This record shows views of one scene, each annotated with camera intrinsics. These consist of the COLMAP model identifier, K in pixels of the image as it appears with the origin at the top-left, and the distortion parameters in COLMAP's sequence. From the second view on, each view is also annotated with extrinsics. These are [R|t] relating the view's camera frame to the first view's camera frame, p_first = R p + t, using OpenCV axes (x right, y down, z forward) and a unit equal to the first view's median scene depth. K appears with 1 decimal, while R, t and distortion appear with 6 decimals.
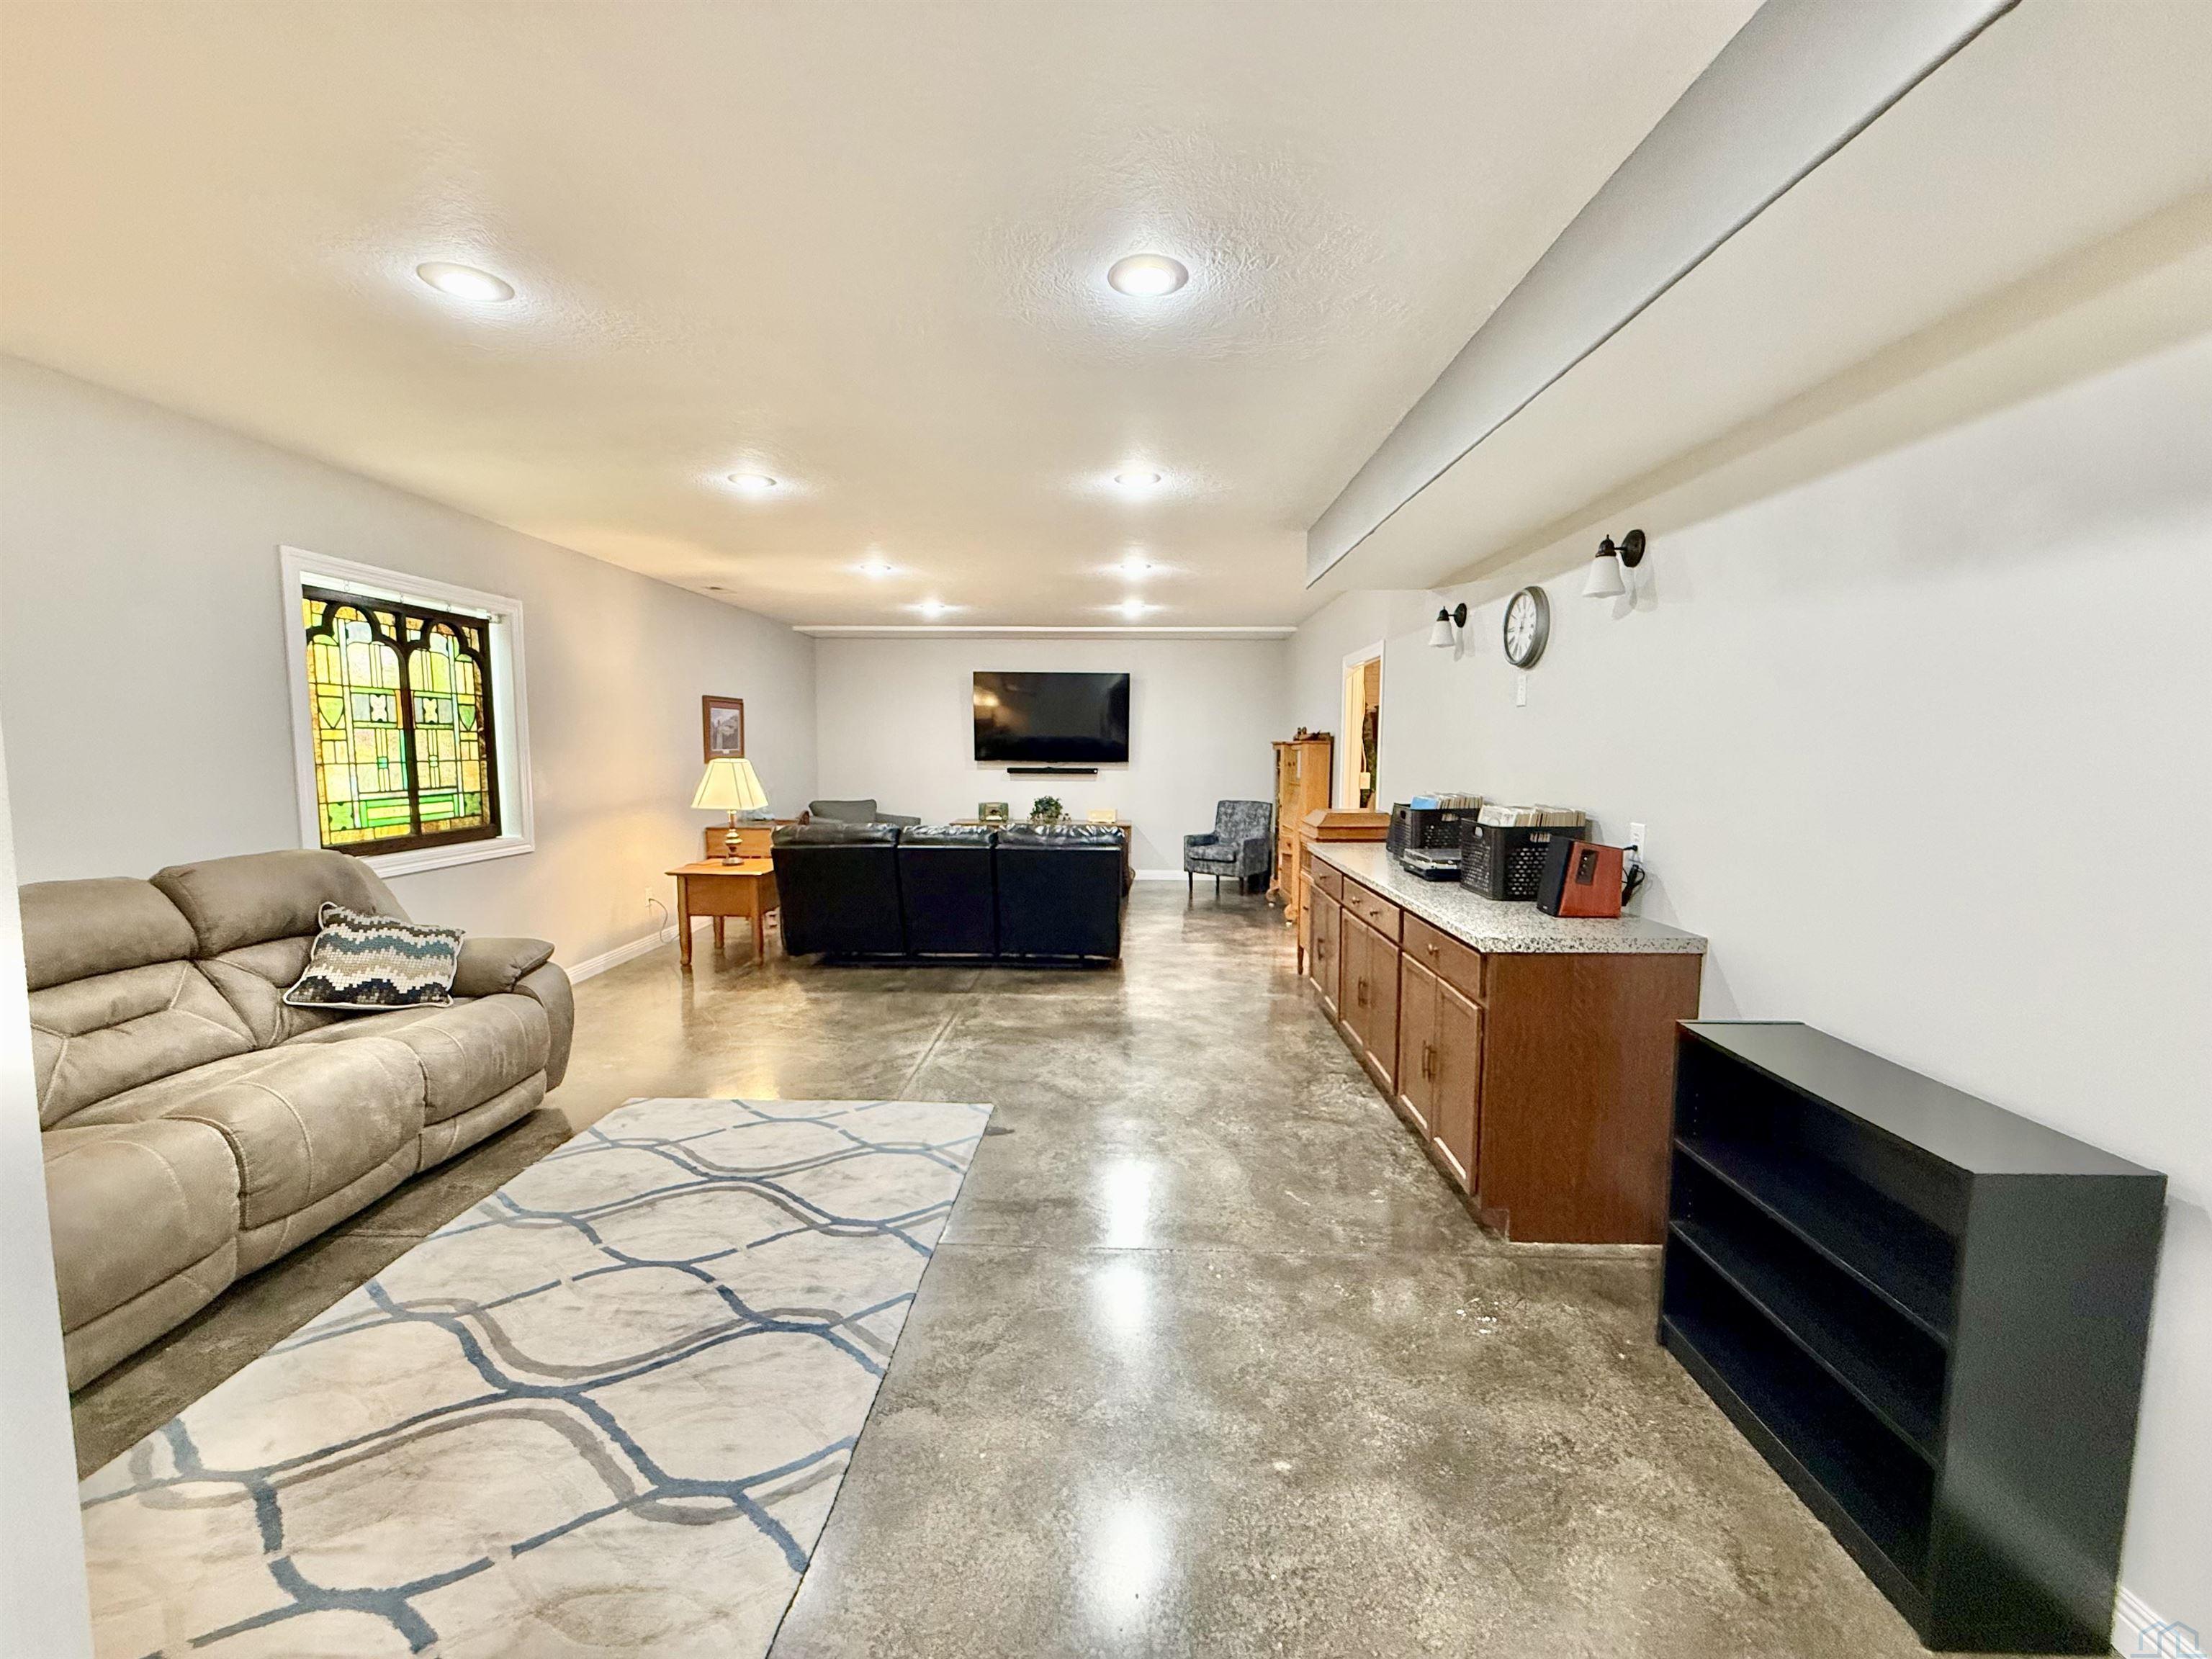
lens RADIAL K [[882.9, 0, 1105.8], [0, 882.9, 826.6], [0, 0, 1]] dist [-0.000750, -0.000063]
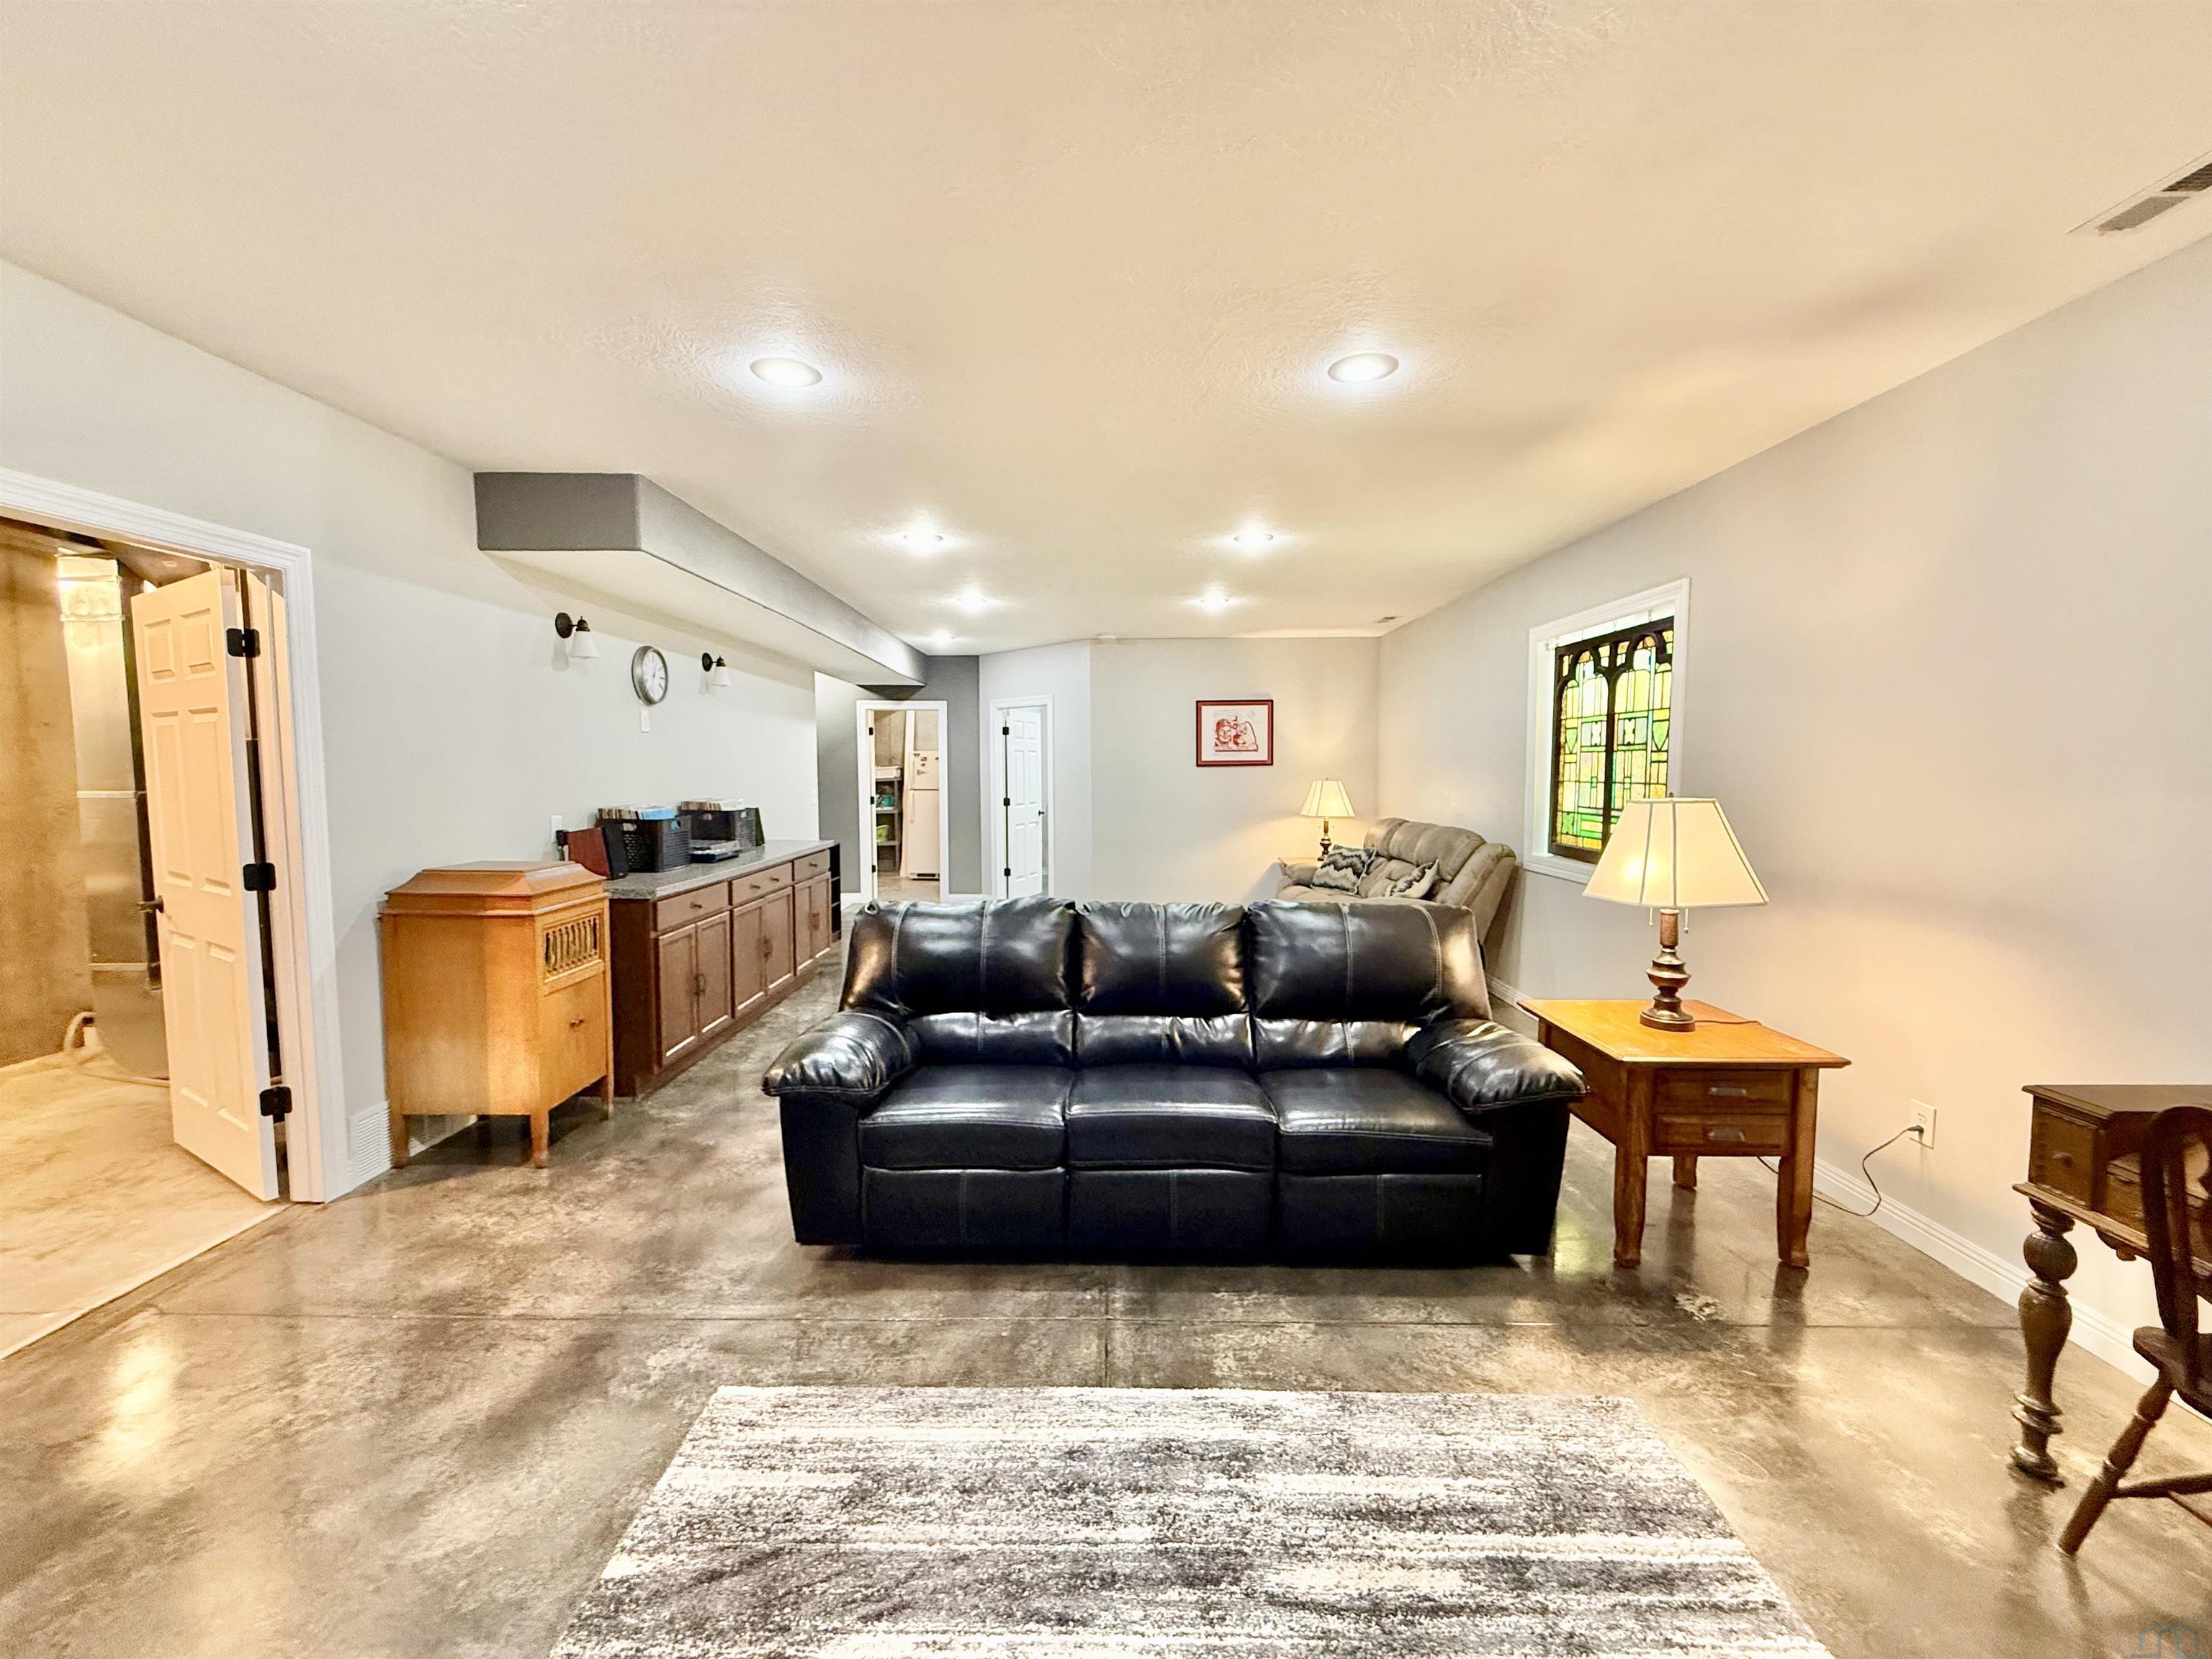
lens RADIAL K [[882.9, 0, 1104.6], [0, 882.9, 825.5], [0, 0, 1]] dist [-0.000750, -0.000063]
pose [[-0.999470, -0.001310, -0.032515, -0.152024], [-0.006429, 0.987444, 0.157835, -0.182921], [0.031900, 0.157961, -0.986930, 2.007110]]
